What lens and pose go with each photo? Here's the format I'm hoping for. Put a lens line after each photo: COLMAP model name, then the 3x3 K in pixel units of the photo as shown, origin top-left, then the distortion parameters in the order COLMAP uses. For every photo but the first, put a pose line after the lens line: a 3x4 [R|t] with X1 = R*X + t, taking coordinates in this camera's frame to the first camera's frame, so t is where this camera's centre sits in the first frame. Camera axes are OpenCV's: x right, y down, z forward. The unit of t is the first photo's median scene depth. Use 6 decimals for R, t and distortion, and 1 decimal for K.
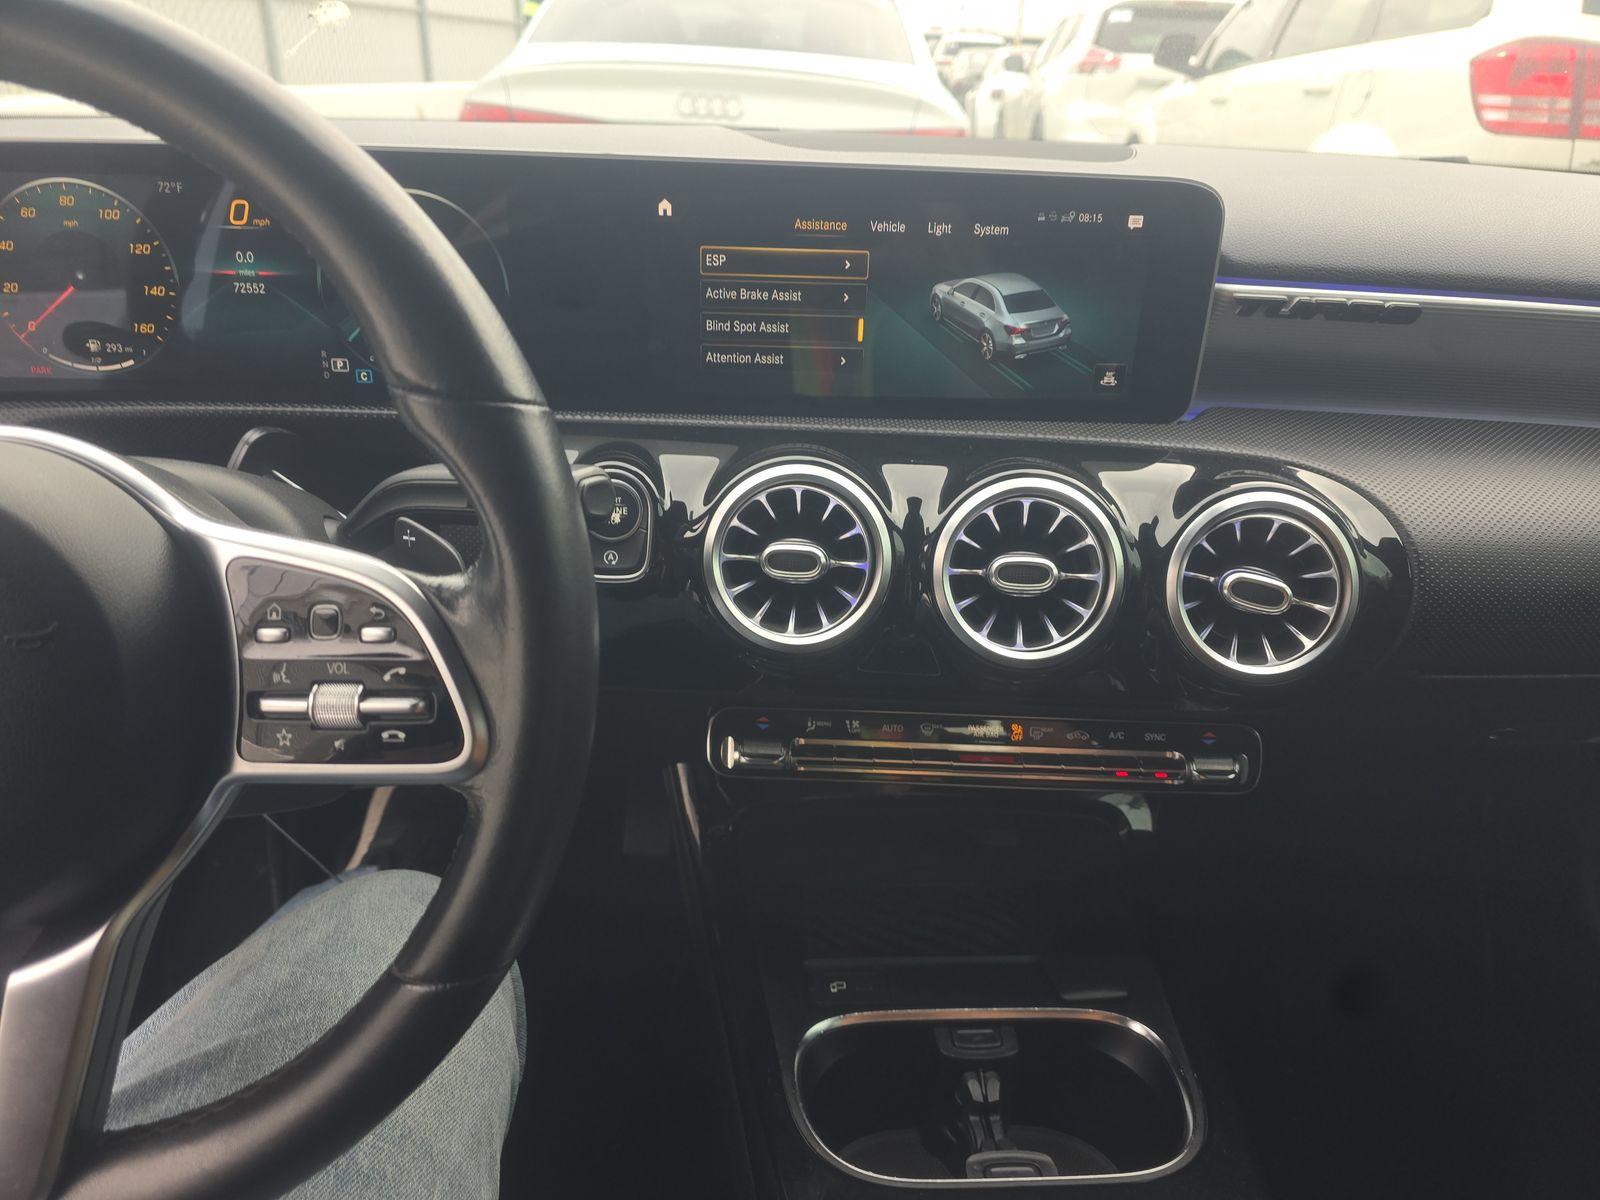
lens RADIAL K [[1053.7, 0, 804.7], [0, 1053.7, 590.1], [0, 0, 1]] dist [0.038048, -0.038199]
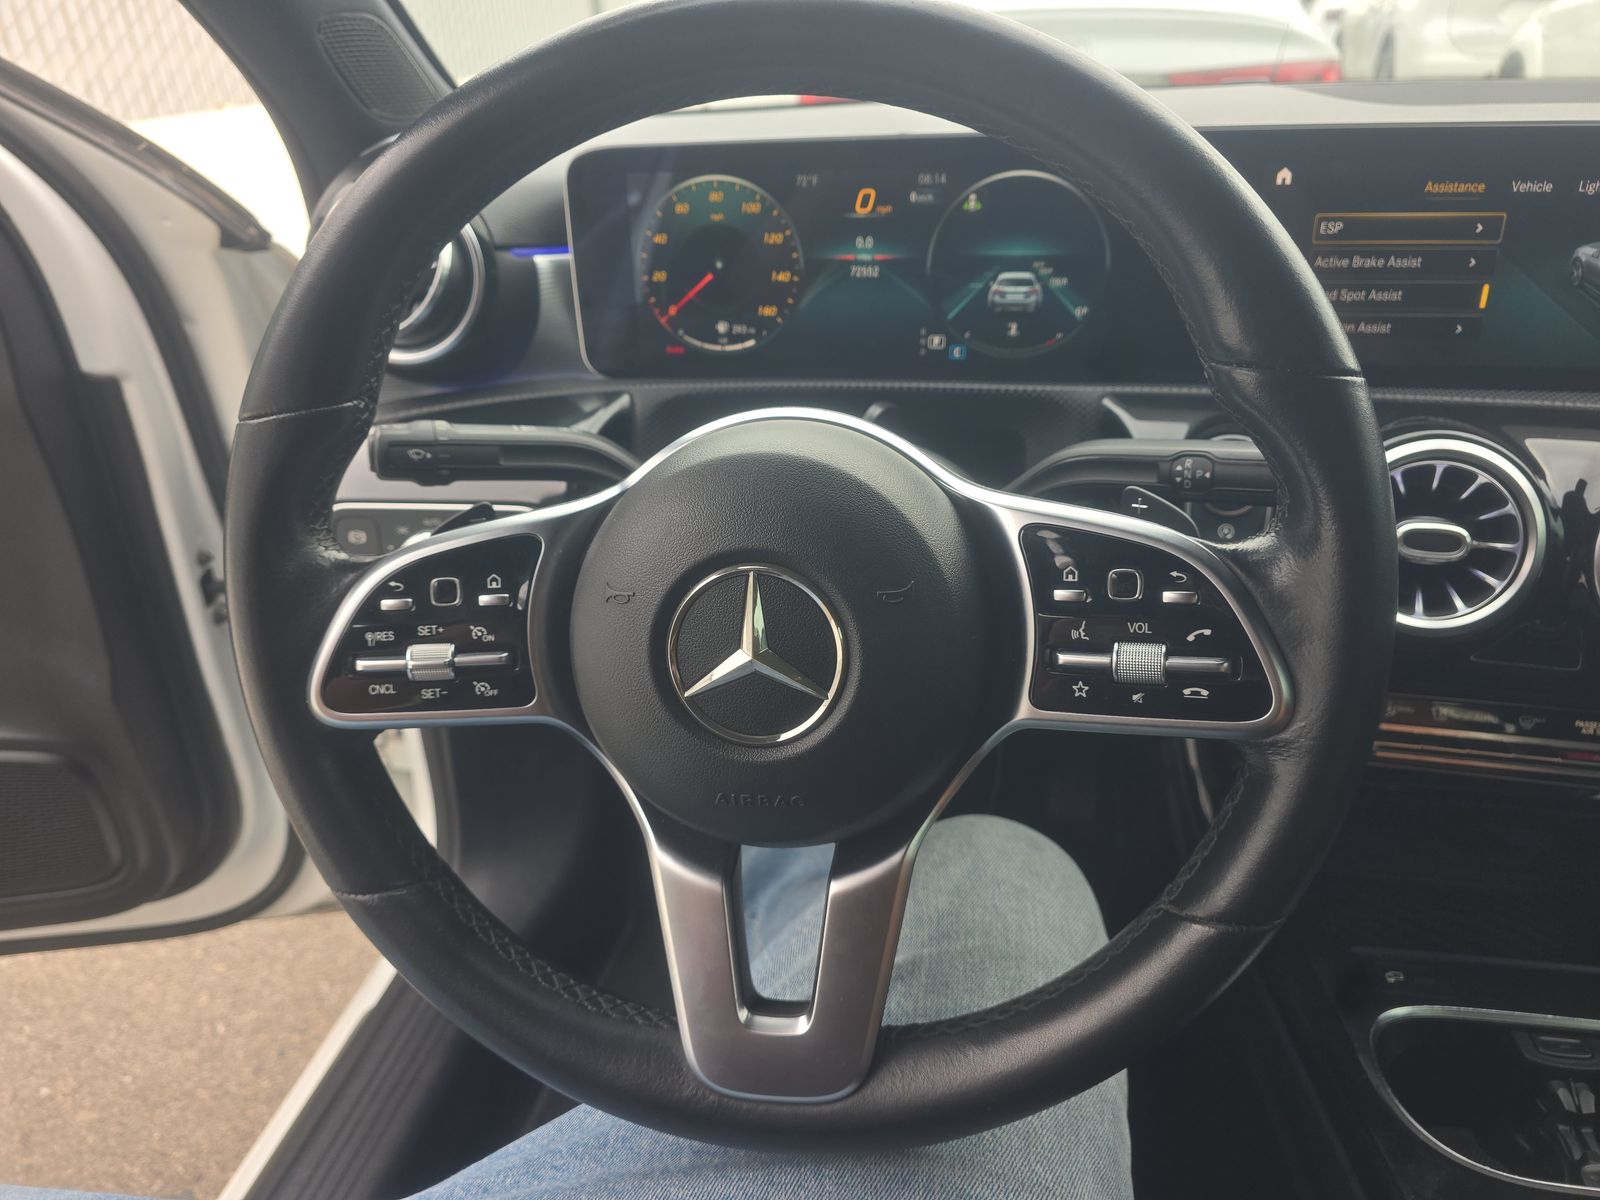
lens RADIAL K [[1091.7, 0, 798.6], [0, 1091.7, 594.8], [0, 0, 1]] dist [0.024420, -0.029828]
pose [[0.974521, 0.040062, -0.220691, -0.328035], [-0.033136, 0.998838, 0.035000, 0.006937], [0.221837, -0.026795, 0.974716, -0.105014]]
